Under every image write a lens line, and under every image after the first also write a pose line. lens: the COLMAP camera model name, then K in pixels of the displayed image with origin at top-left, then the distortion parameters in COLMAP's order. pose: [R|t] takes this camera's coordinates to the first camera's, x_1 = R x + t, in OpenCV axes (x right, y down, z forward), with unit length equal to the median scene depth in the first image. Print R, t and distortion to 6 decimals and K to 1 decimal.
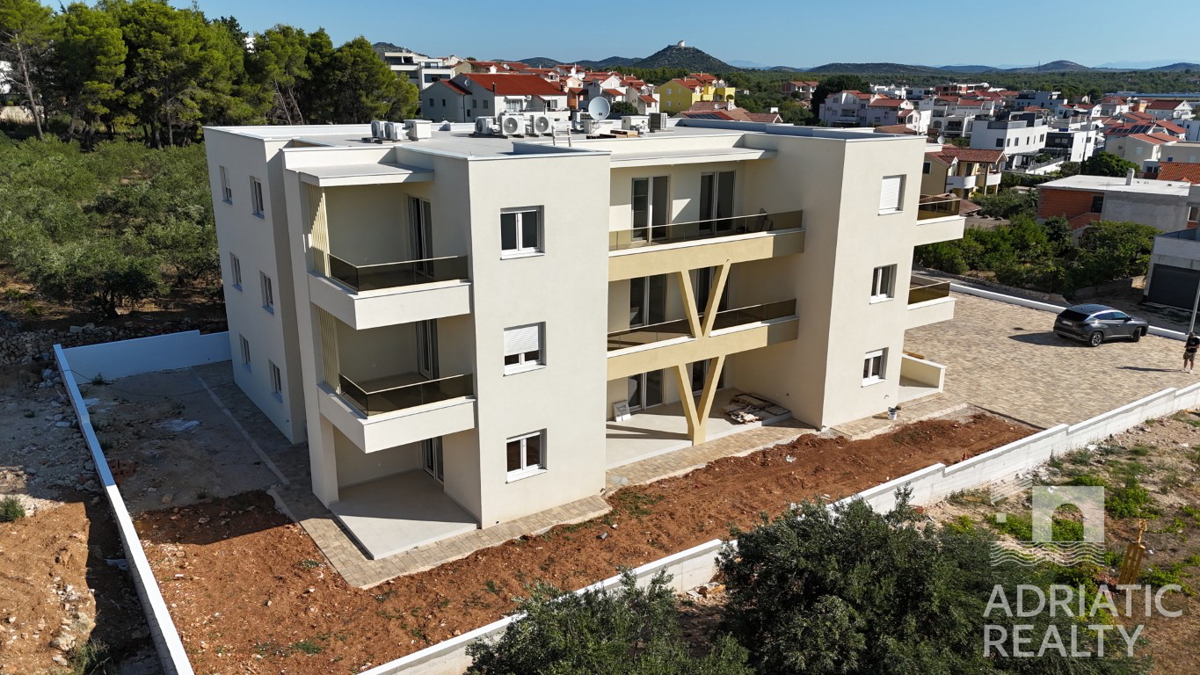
lens RADIAL K [[889.6, 0, 603.1], [0, 889.6, 338.6], [0, 0, 1]] dist [0.066227, -0.061427]
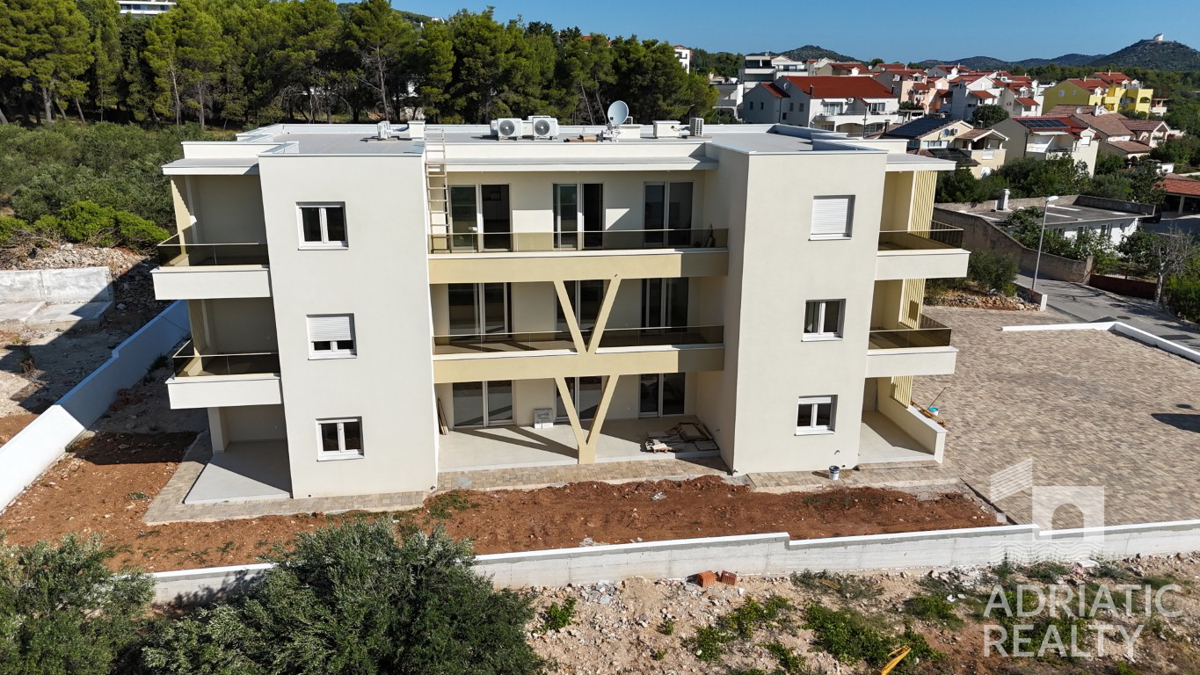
lens RADIAL K [[889.6, 0, 602.0], [0, 889.6, 339.2], [0, 0, 1]] dist [0.066227, -0.061427]
pose [[0.898211, 0.120358, -0.422766, 0.467503], [-0.121354, 0.992303, 0.024671, -0.036805], [0.422482, 0.029145, 0.905903, 0.125028]]
